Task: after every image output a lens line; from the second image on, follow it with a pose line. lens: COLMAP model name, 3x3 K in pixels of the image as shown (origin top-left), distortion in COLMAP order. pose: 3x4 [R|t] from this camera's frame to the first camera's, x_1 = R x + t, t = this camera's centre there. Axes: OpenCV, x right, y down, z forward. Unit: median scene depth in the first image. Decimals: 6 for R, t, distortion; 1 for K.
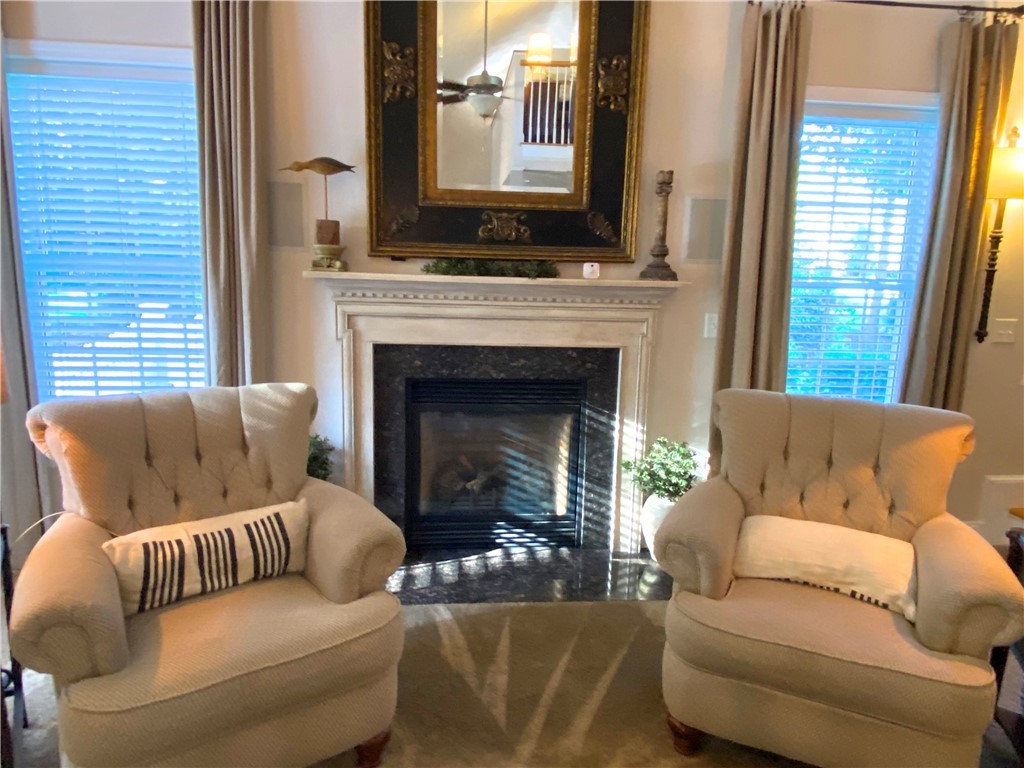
lens RADIAL K [[632.5, 0, 512.0], [0, 632.5, 384.0], [0, 0, 1]] dist [0.058514, -0.052781]
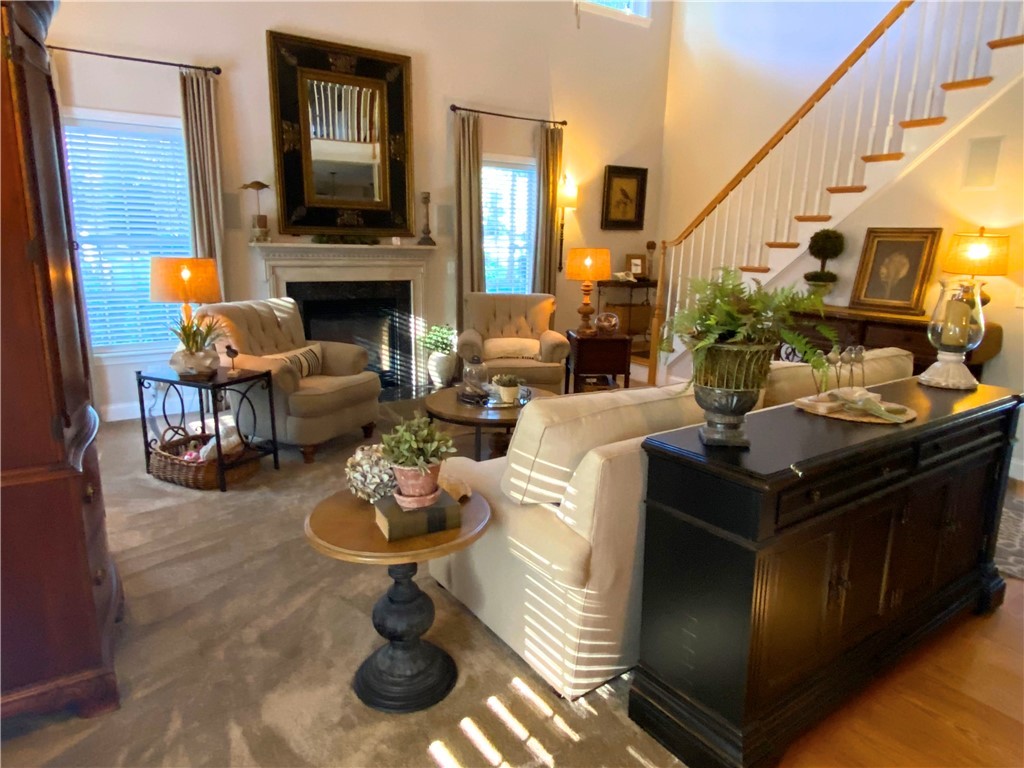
lens RADIAL K [[632.5, 0, 512.0], [0, 632.5, 384.0], [0, 0, 1]] dist [0.058514, -0.052781]
pose [[0.870788, -0.118844, 0.477079, -0.565183], [0.088963, 0.992415, 0.084840, 0.131008], [-0.483543, -0.031435, 0.874756, -0.941529]]
